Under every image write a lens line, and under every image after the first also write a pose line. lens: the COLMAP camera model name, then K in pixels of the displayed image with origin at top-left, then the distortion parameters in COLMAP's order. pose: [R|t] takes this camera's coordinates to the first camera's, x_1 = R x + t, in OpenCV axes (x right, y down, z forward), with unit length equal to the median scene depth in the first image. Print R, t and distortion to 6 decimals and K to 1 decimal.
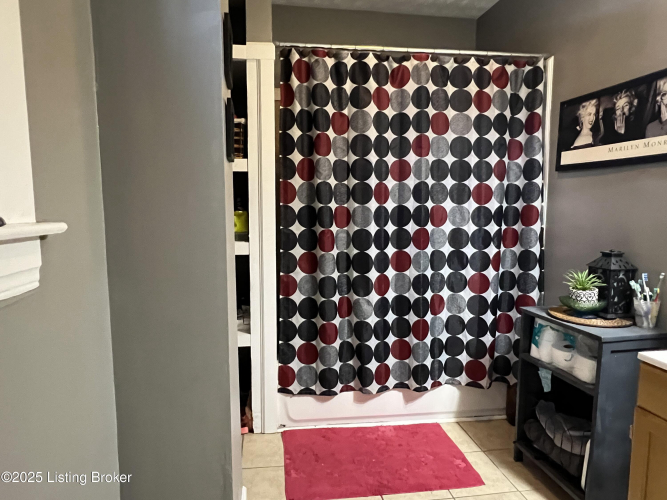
lens RADIAL K [[407.9, 0, 333.6], [0, 407.9, 251.3], [0, 0, 1]] dist [0.000804, 0.000272]
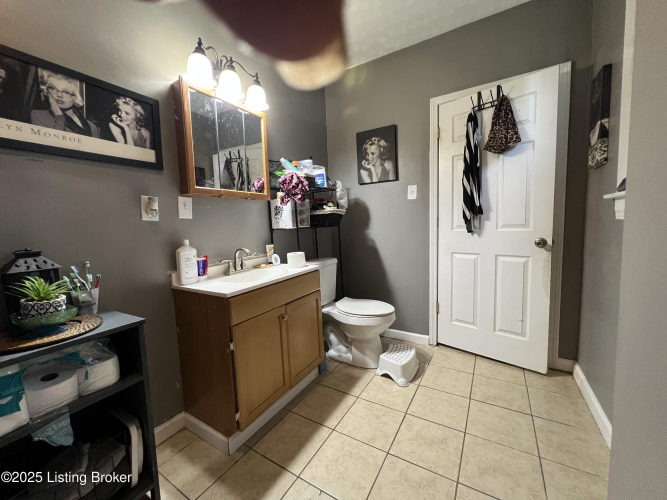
lens RADIAL K [[263.4, 0, 335.3], [0, 263.4, 250.5], [0, 0, 1]] dist [-0.001495, -0.000145]
pose [[-0.745898, -0.018404, 0.665806, -0.146787], [0.113996, 0.981341, 0.154835, -0.011561], [-0.656232, 0.191390, -0.729883, 1.068285]]
